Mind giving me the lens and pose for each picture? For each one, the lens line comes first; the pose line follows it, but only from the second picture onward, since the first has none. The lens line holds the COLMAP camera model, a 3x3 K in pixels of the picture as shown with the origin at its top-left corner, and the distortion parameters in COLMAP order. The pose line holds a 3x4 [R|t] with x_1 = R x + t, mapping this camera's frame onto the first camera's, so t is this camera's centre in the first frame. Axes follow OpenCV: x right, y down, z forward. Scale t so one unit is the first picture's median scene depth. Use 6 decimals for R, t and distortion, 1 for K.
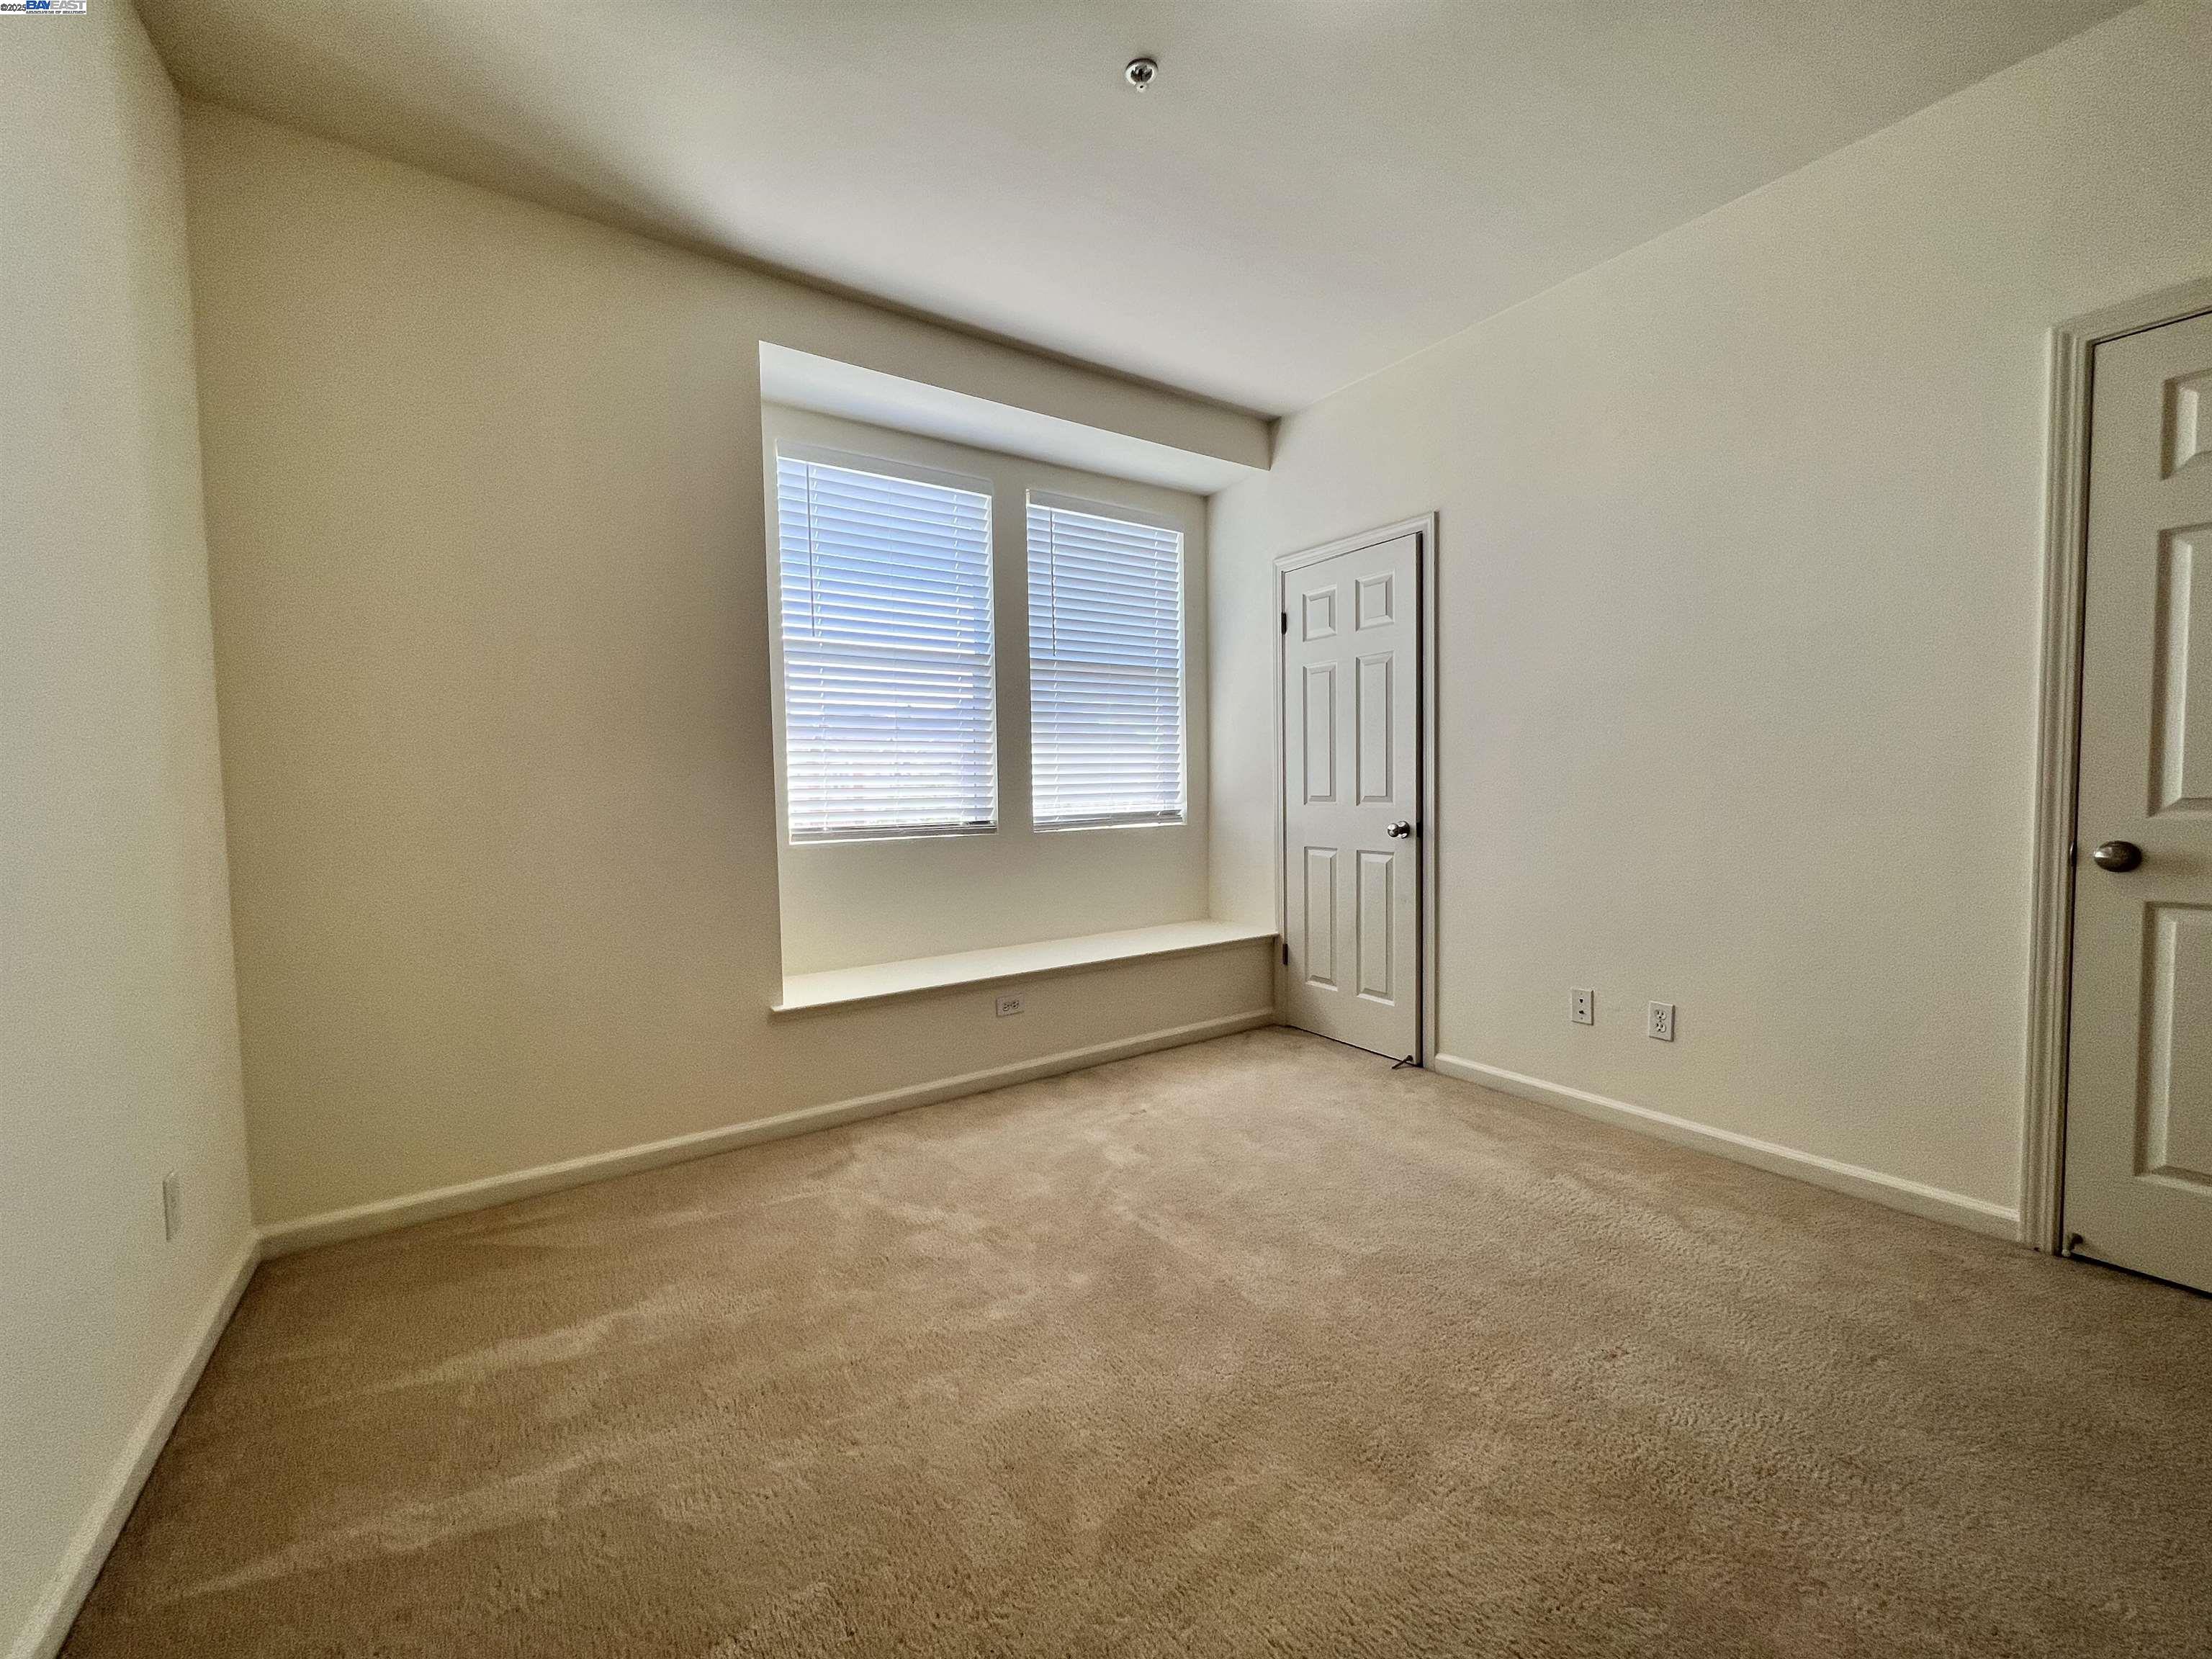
lens RADIAL K [[879.6, 0, 1103.1], [0, 879.6, 824.6], [0, 0, 1]] dist [-0.002187, 0.000383]
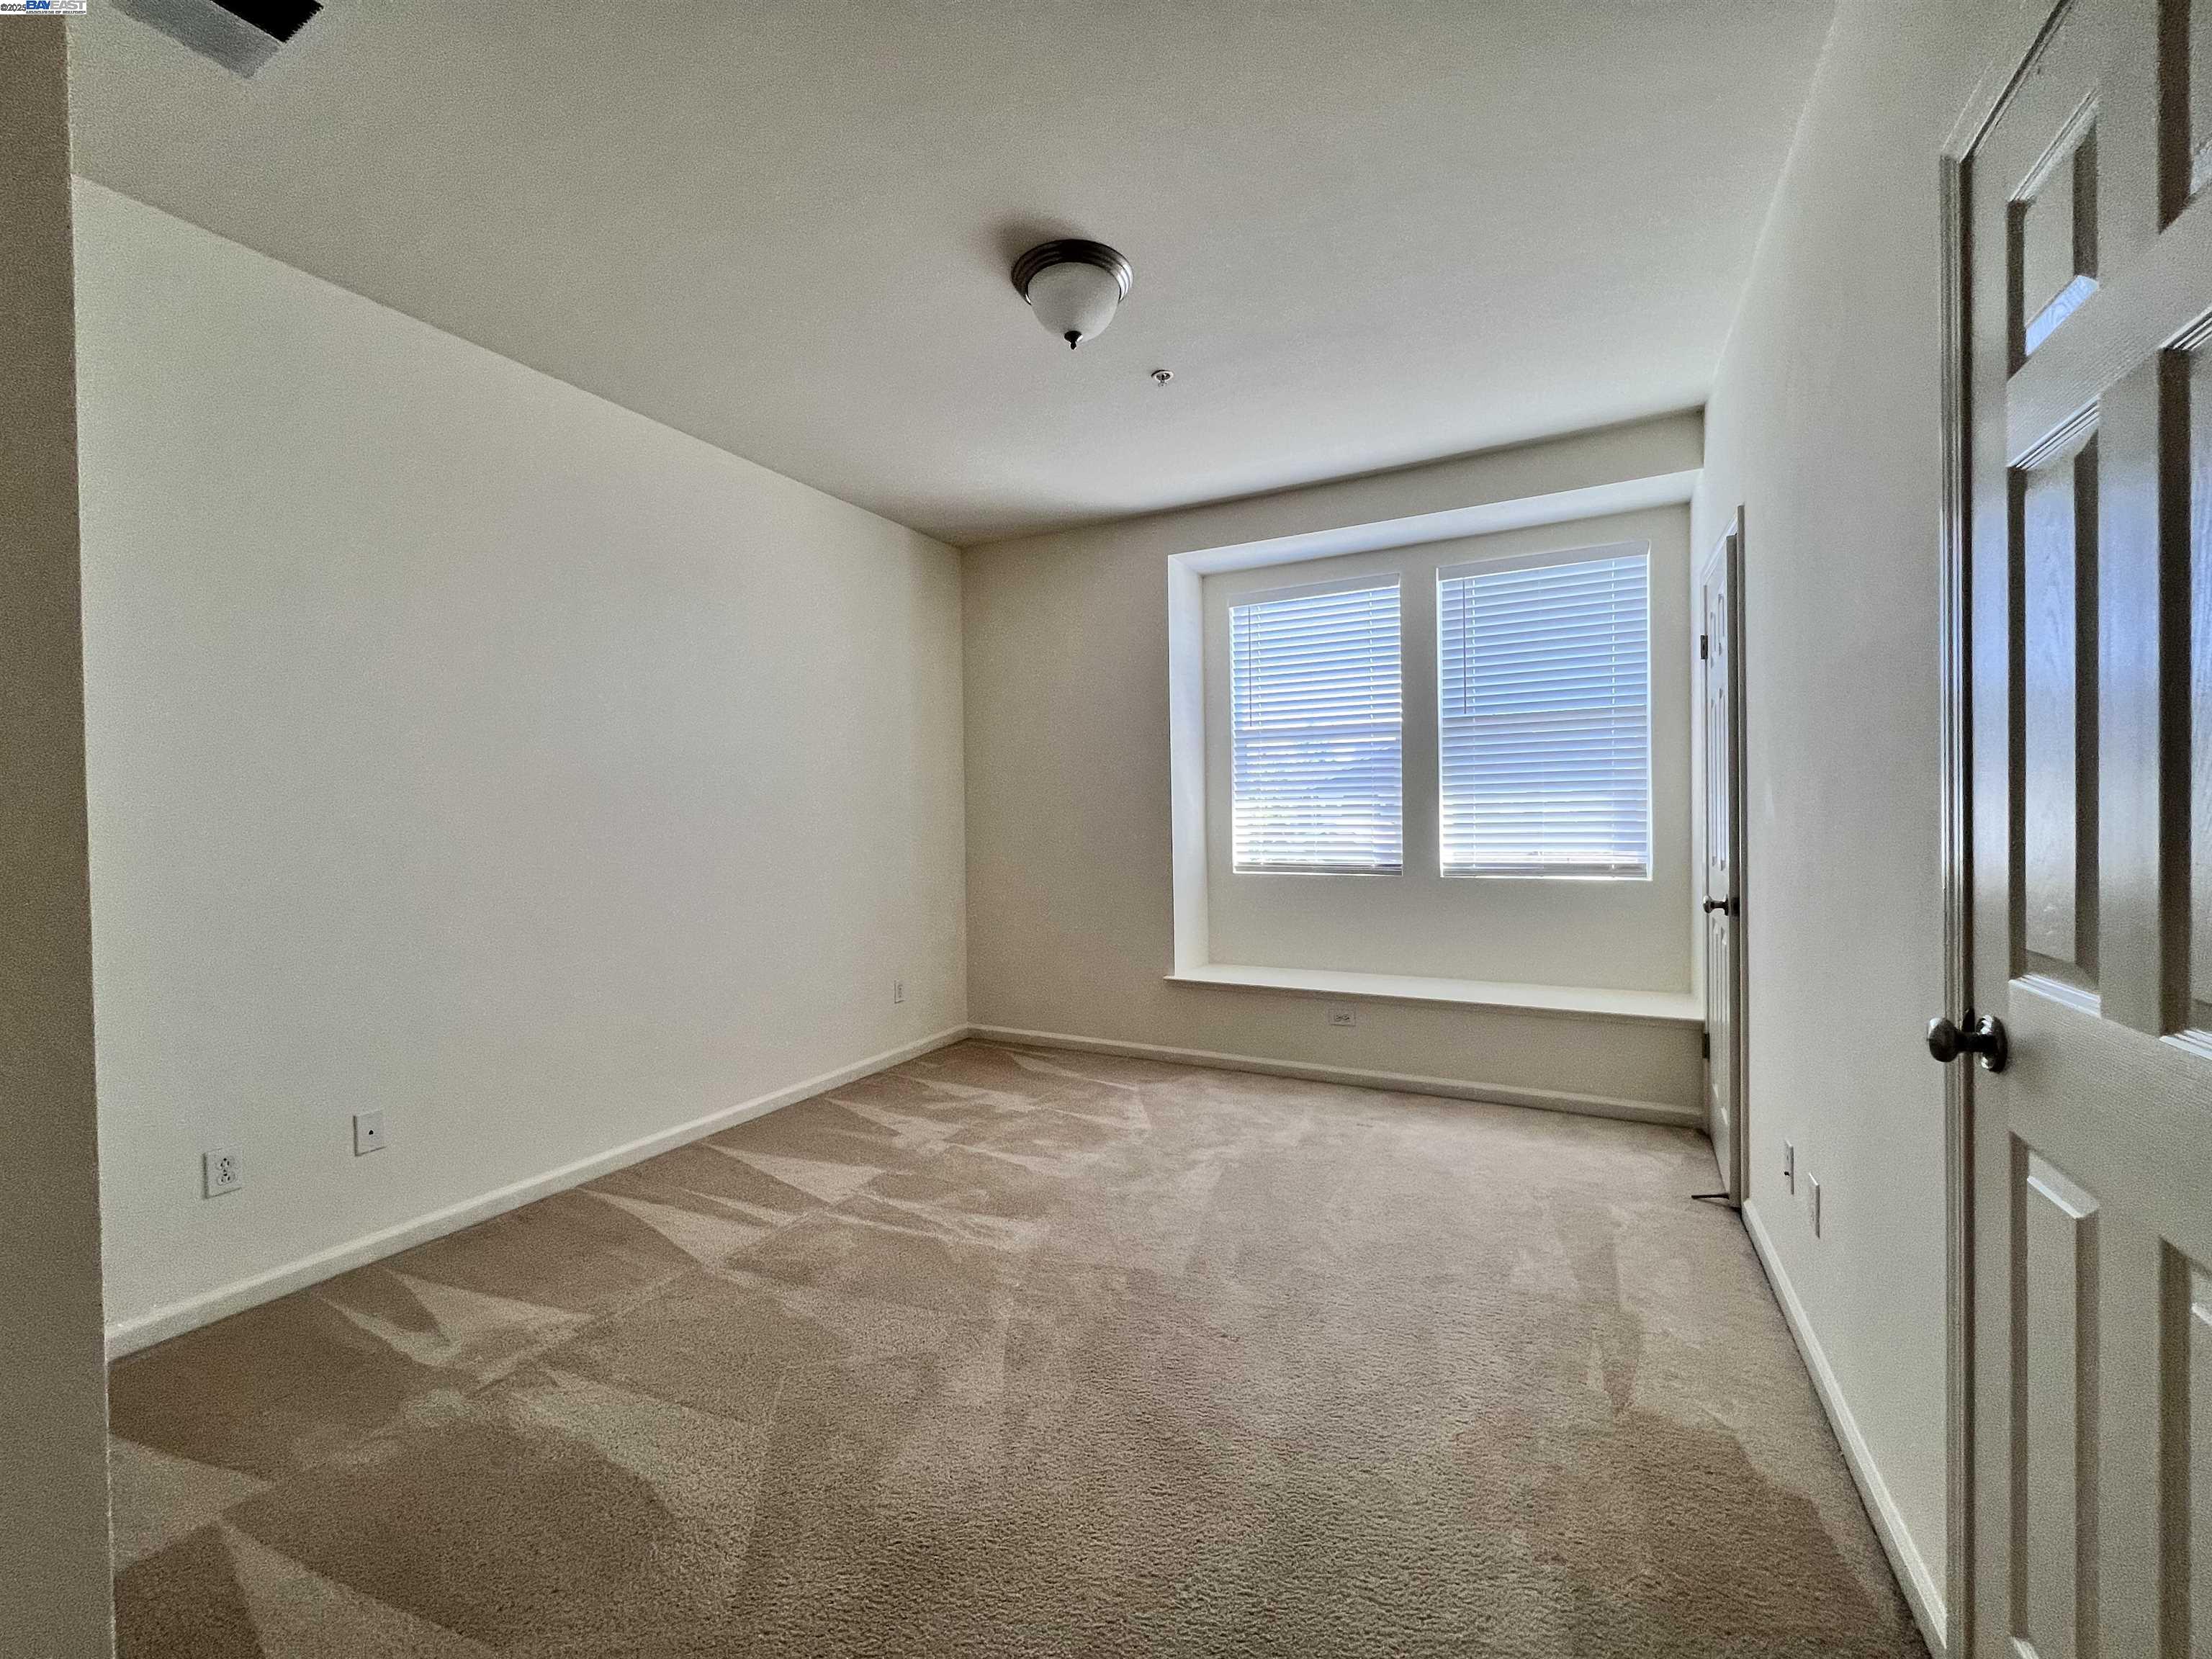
lens RADIAL K [[879.6, 0, 1110.4], [0, 879.6, 823.9], [0, 0, 1]] dist [-0.002187, 0.000383]
pose [[0.482010, 0.017554, -0.875990, 0.707400], [-0.035392, 0.999373, 0.000552, -0.045232], [0.875451, 0.030737, 0.482329, 0.113451]]
